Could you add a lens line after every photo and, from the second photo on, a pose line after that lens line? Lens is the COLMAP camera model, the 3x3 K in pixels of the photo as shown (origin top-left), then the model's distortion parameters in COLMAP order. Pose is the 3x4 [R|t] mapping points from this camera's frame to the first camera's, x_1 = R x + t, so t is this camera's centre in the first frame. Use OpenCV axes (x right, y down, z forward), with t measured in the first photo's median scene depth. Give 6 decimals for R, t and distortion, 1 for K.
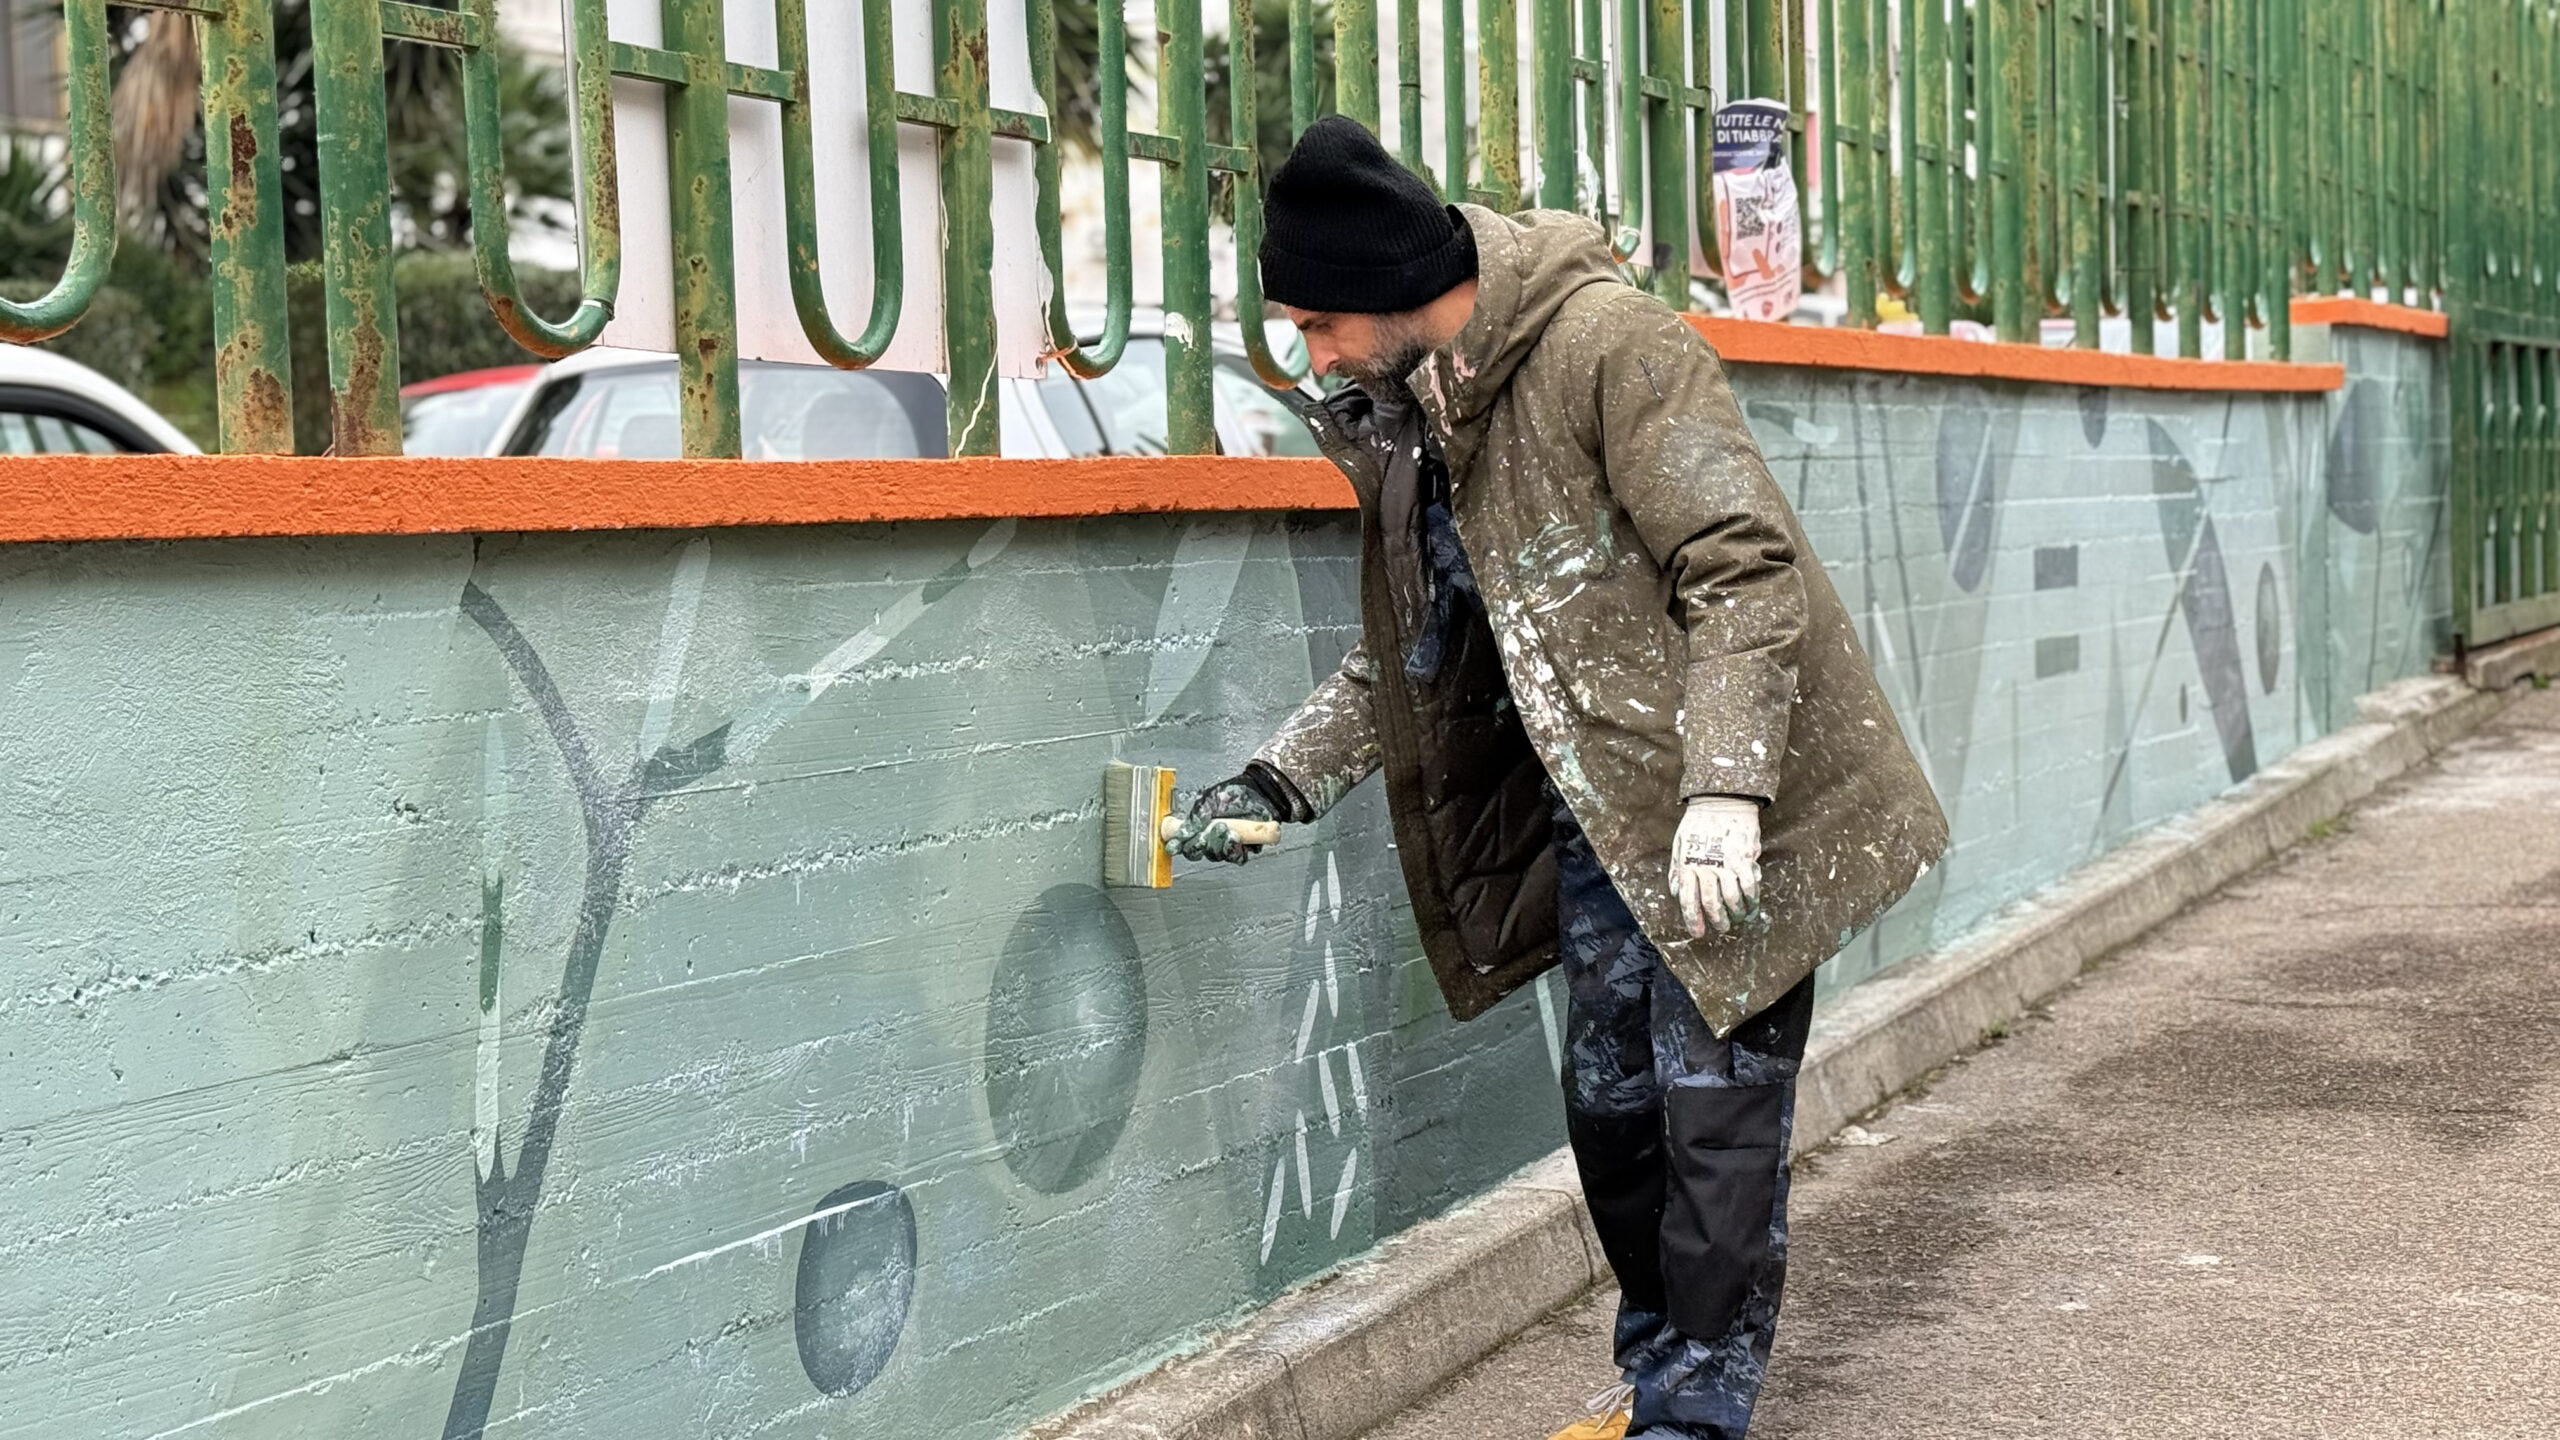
lens RADIAL K [[4188.5, 0, 1280.0], [0, 4188.5, 720.0], [0, 0, 1]] dist [0.145548, -0.060300]
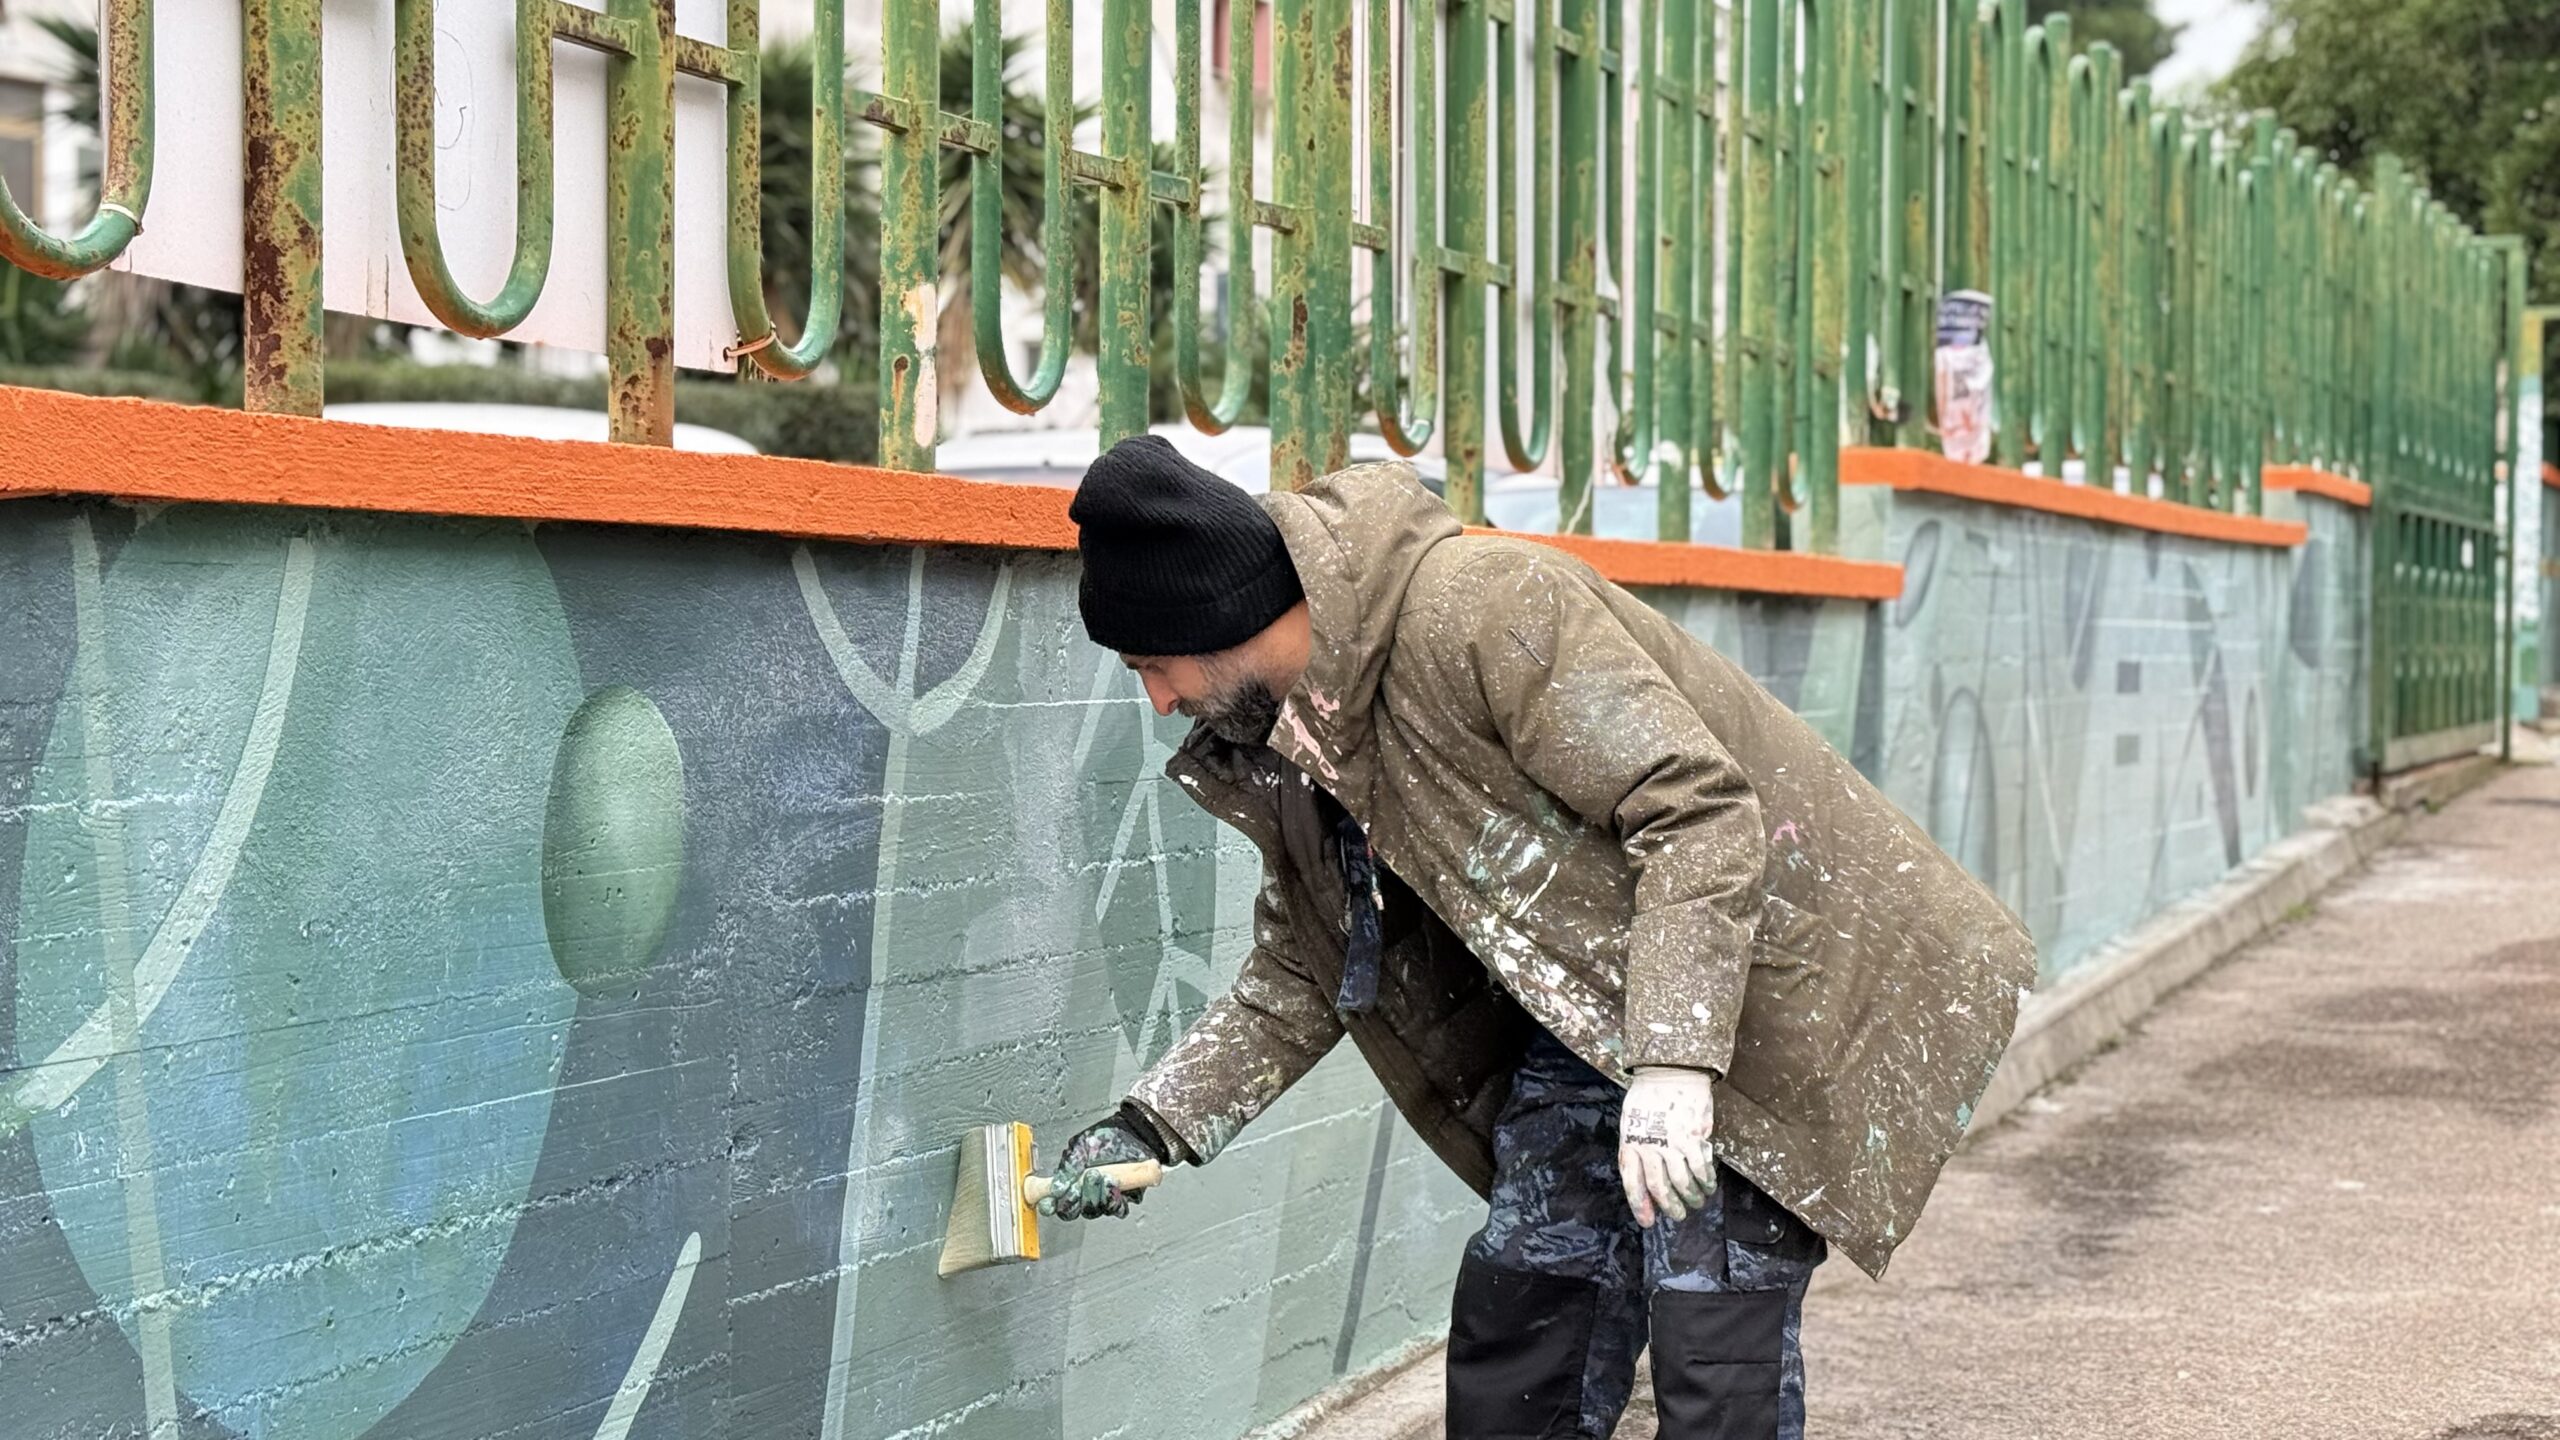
lens RADIAL K [[4187.9, 0, 1260.9], [0, 4187.9, 712.1], [0, 0, 1]] dist [0.153394, -0.117943]
pose [[0.997887, 0.033425, 0.055720, -0.125874], [-0.031467, 0.998868, -0.035664, 0.023782], [-0.056849, 0.033835, 0.997809, -0.192720]]
